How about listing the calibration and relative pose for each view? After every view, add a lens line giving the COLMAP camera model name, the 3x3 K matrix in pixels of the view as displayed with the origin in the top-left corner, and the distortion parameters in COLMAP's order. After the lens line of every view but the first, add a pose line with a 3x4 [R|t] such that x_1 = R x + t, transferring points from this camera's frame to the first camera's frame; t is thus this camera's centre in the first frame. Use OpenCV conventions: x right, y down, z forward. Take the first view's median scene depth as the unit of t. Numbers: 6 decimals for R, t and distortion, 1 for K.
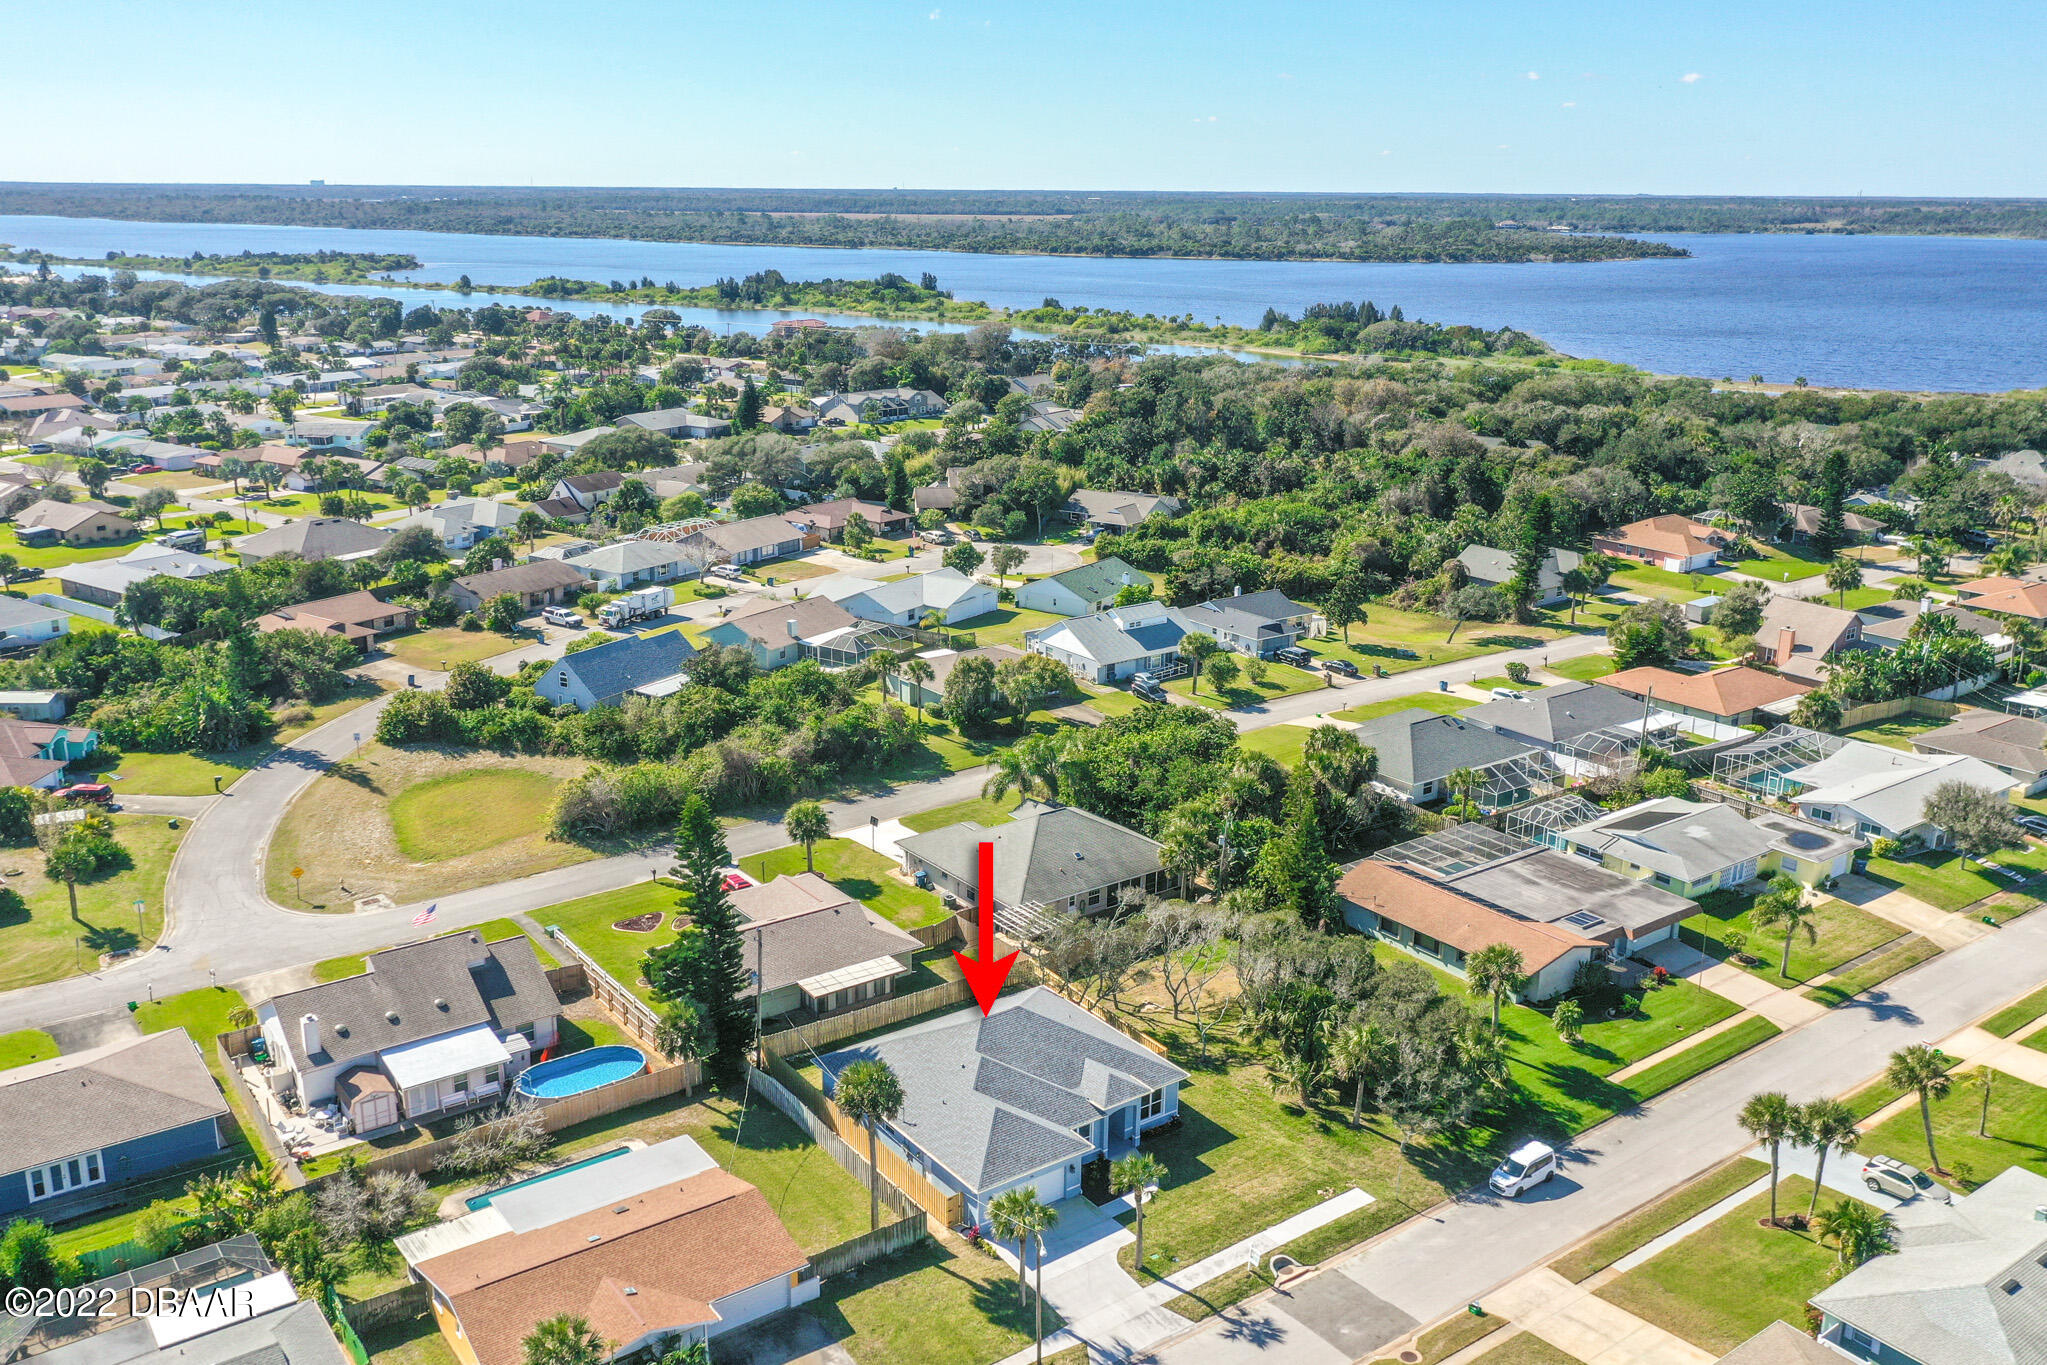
lens RADIAL K [[1710.2, 0, 1023.5], [0, 1710.2, 682.5], [0, 0, 1]] dist [0.005295, 0.003791]
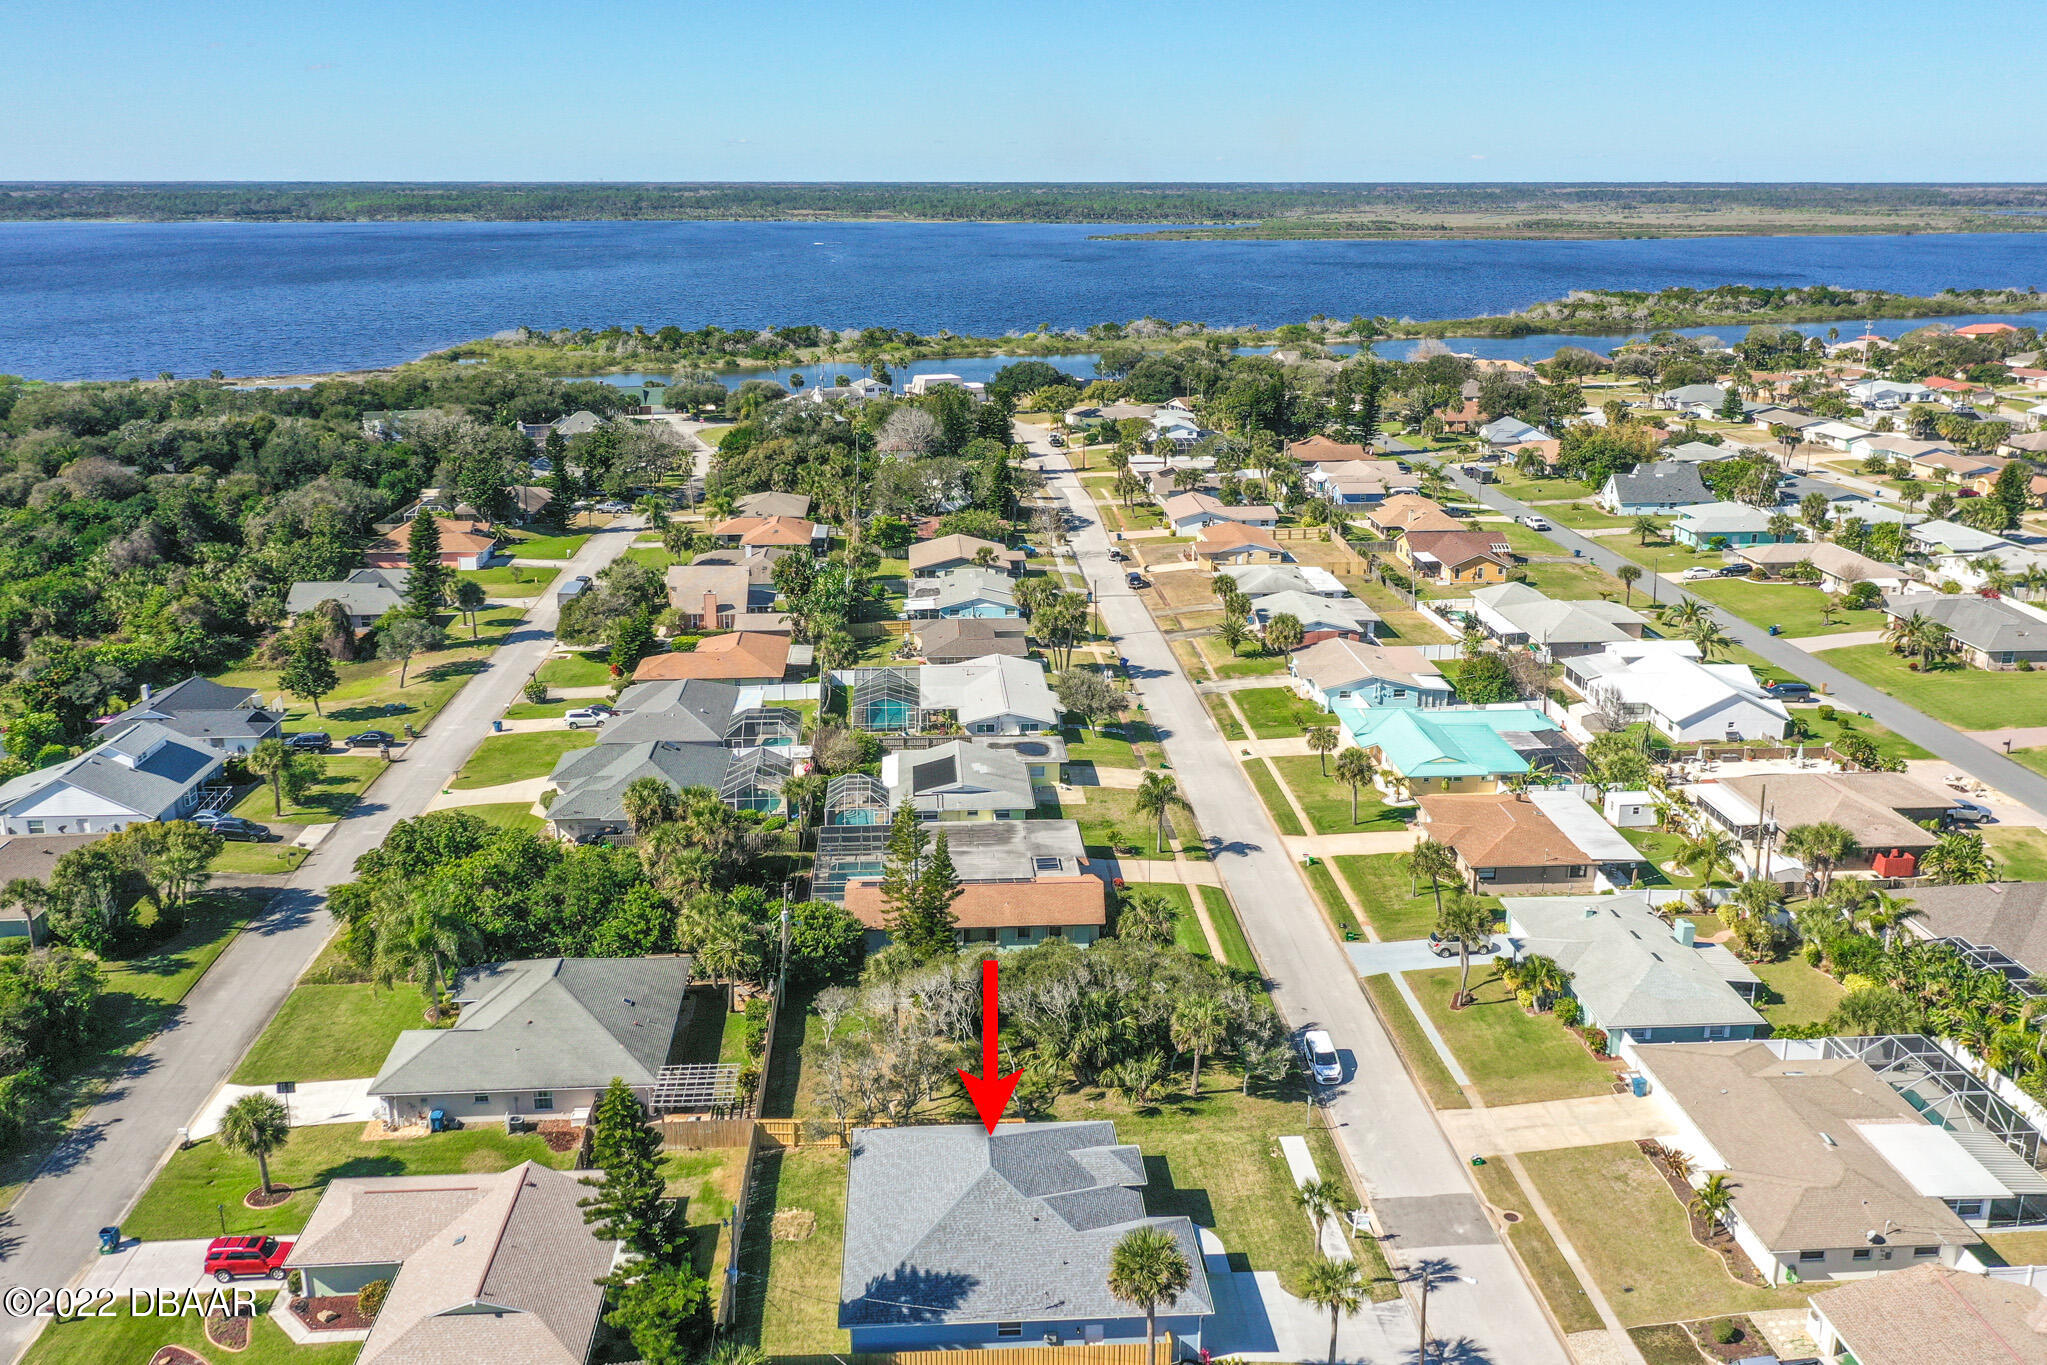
lens RADIAL K [[1710.2, 0, 1023.5], [0, 1710.2, 682.5], [0, 0, 1]] dist [0.005295, 0.003791]
pose [[0.538727, -0.242201, 0.806915, -0.489943], [0.234901, 0.962985, 0.132218, -0.109994], [-0.809071, 0.118316, 0.575679, 0.353964]]
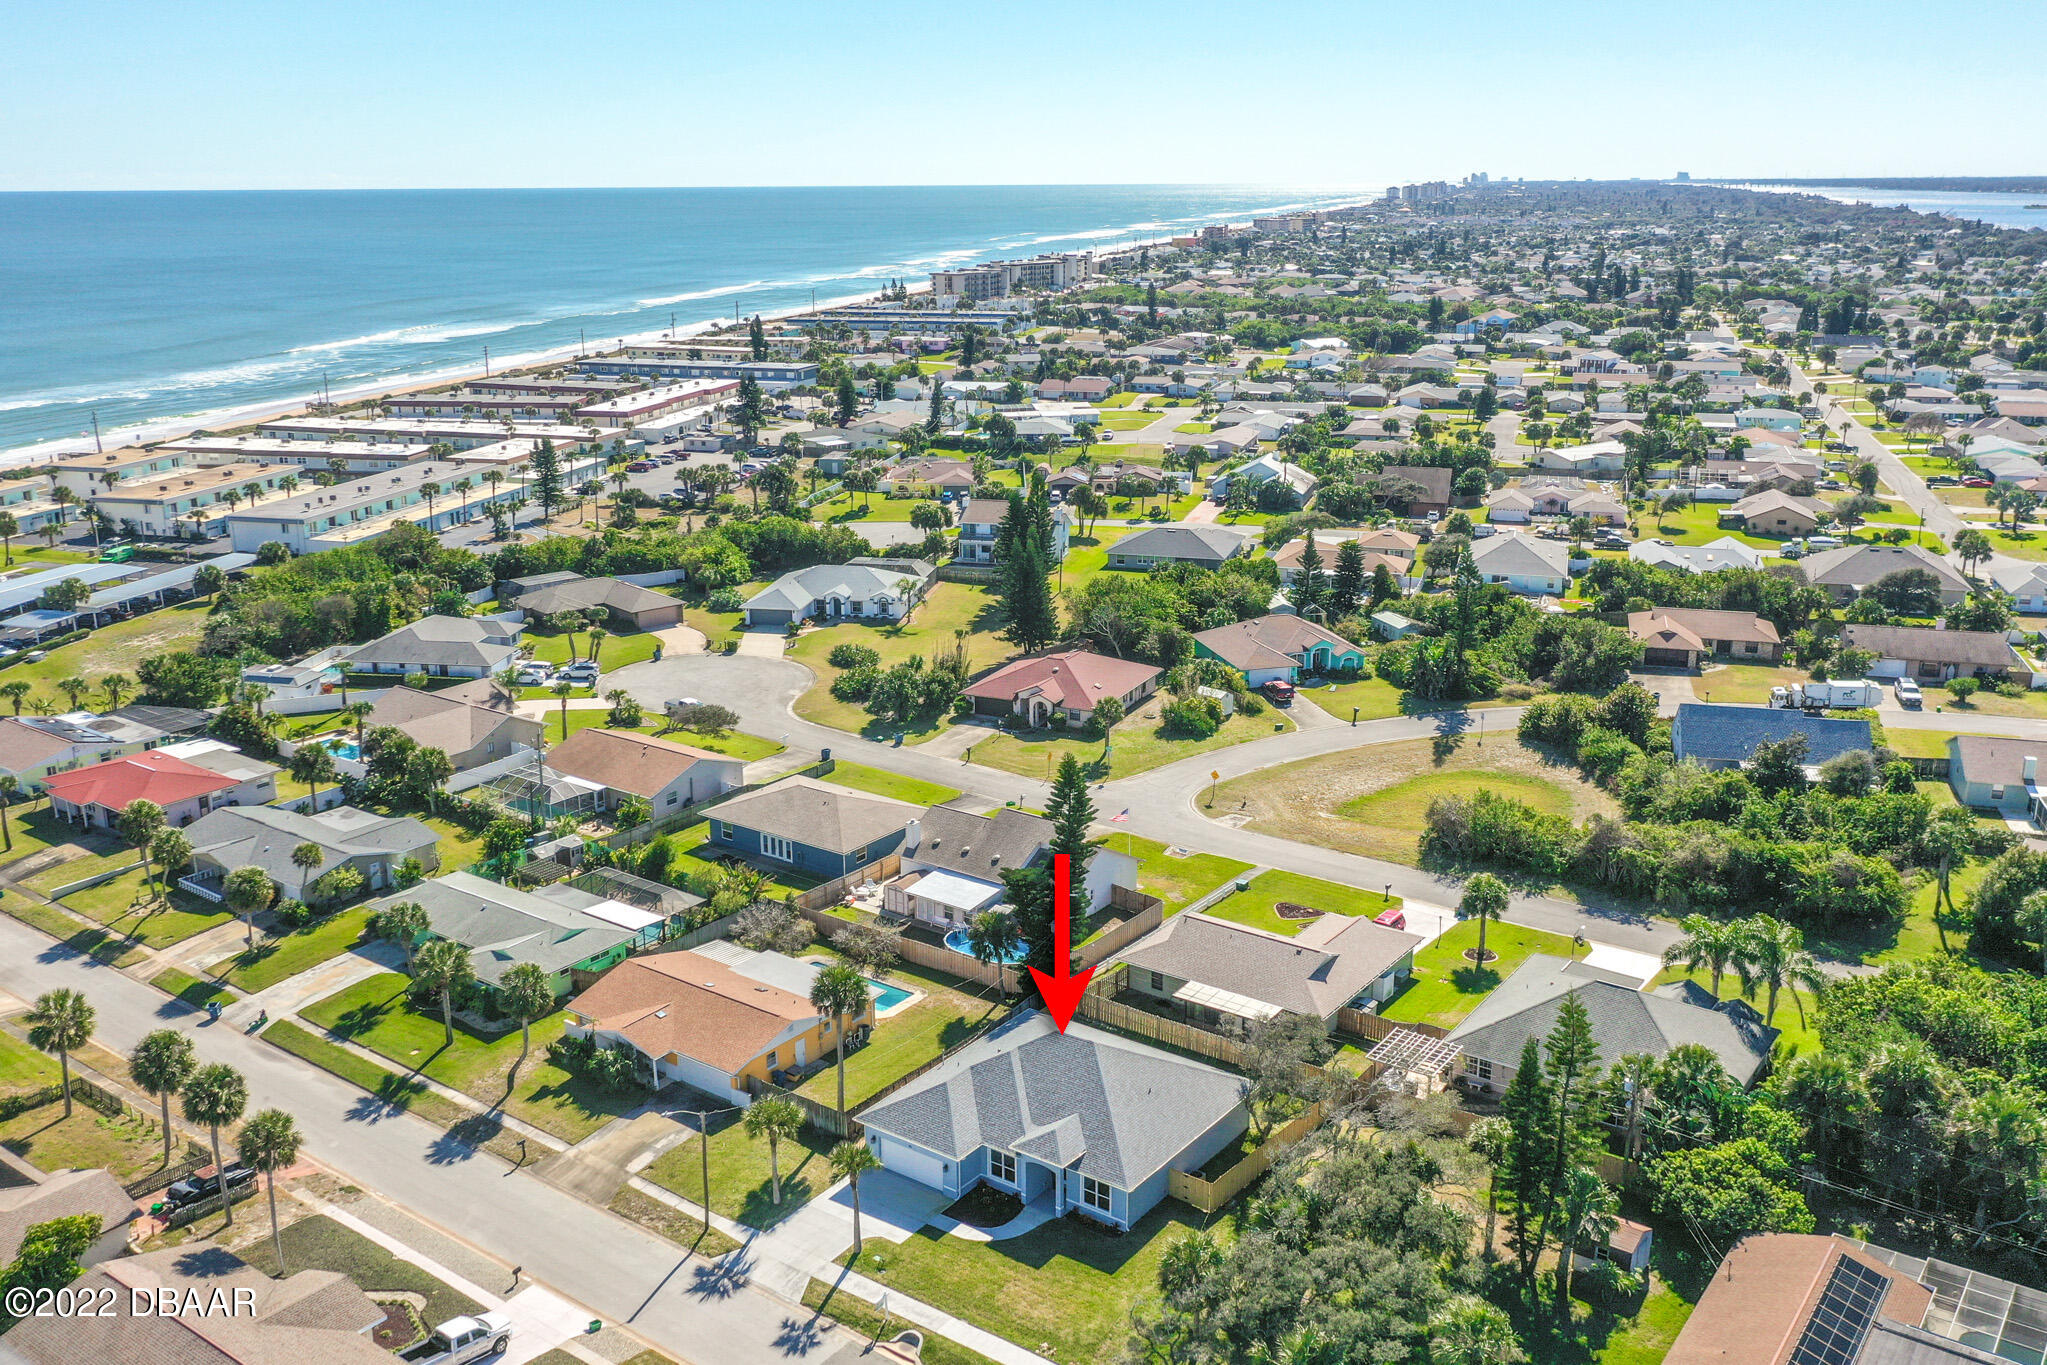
lens RADIAL K [[1777.6, 0, 1023.5], [0, 1777.6, 682.5], [0, 0, 1]] dist [0.005101, 0.005285]
pose [[0.305371, 0.250466, -0.918703, 0.674576], [-0.255710, 0.950920, 0.174253, -0.136017], [0.917257, 0.181710, 0.354431, 0.432686]]
